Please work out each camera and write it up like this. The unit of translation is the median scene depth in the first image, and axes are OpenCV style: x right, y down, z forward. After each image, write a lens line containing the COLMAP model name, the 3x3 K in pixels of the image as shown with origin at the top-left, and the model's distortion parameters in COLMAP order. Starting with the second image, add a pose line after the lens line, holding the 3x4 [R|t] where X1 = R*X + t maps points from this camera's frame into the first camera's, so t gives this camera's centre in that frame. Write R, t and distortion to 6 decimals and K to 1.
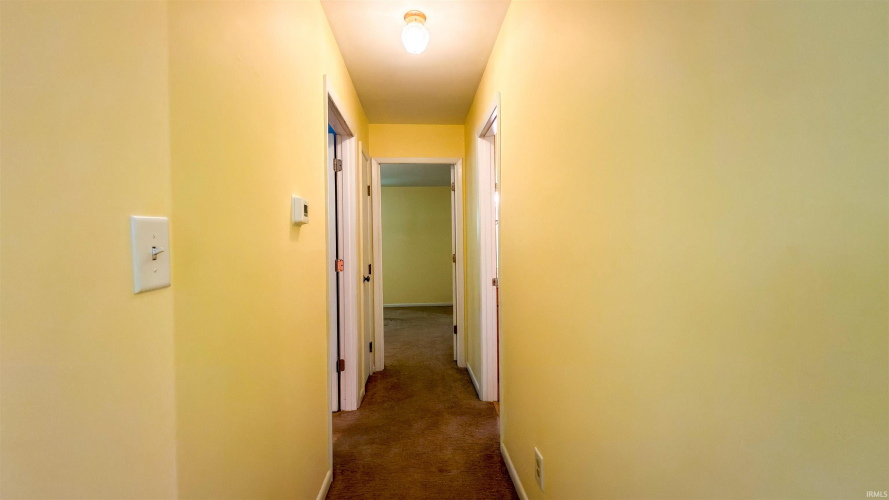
lens RADIAL K [[357.8, 0, 445.7], [0, 357.8, 250.3], [0, 0, 1]] dist [0.000003, -0.000119]
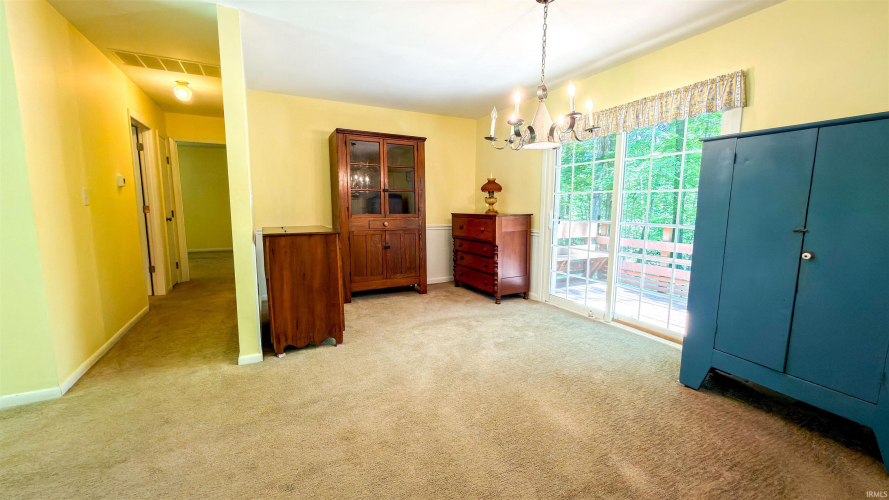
lens RADIAL K [[357.8, 0, 442.7], [0, 357.8, 248.2], [0, 0, 1]] dist [0.000003, -0.000119]
pose [[0.924182, -0.032374, 0.380578, 0.329626], [-0.011330, 0.993639, 0.112039, 0.019798], [-0.381784, -0.107857, 0.917937, -1.047141]]
